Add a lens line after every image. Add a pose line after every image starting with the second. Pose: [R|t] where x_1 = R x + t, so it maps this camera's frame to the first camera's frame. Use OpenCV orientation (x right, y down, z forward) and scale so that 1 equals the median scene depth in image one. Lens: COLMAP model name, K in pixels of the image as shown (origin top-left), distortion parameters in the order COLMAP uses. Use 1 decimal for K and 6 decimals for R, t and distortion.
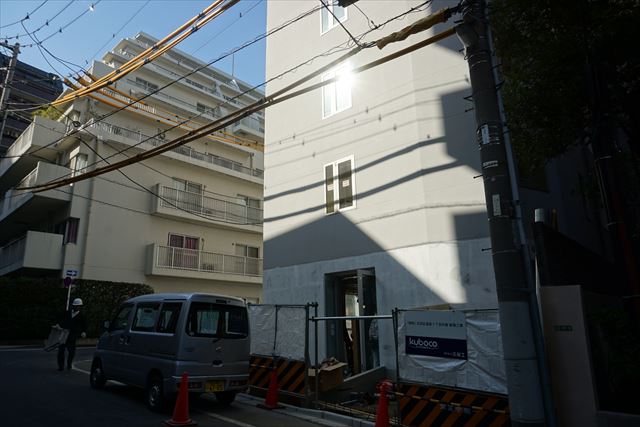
lens RADIAL K [[432.3, 0, 320.0], [0, 432.3, 213.5], [0, 0, 1]] dist [-0.053965, 0.038542]
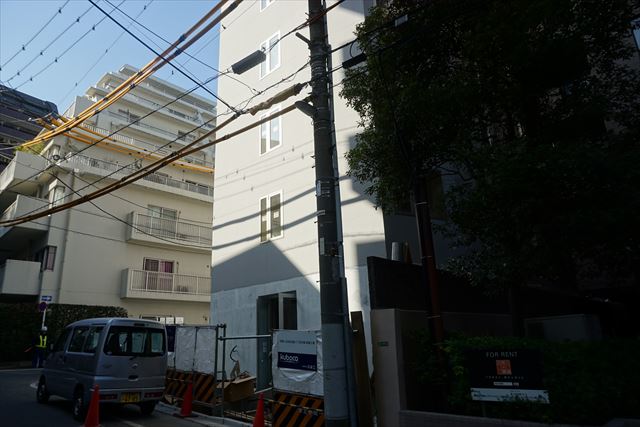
lens RADIAL K [[432.3, 0, 320.0], [0, 432.3, 213.5], [0, 0, 1]] dist [-0.053965, 0.038542]
pose [[0.999717, -0.023034, -0.006008, 0.170986], [0.022802, 0.999086, -0.036147, -0.028688], [0.006836, 0.036000, 0.999328, -0.109511]]
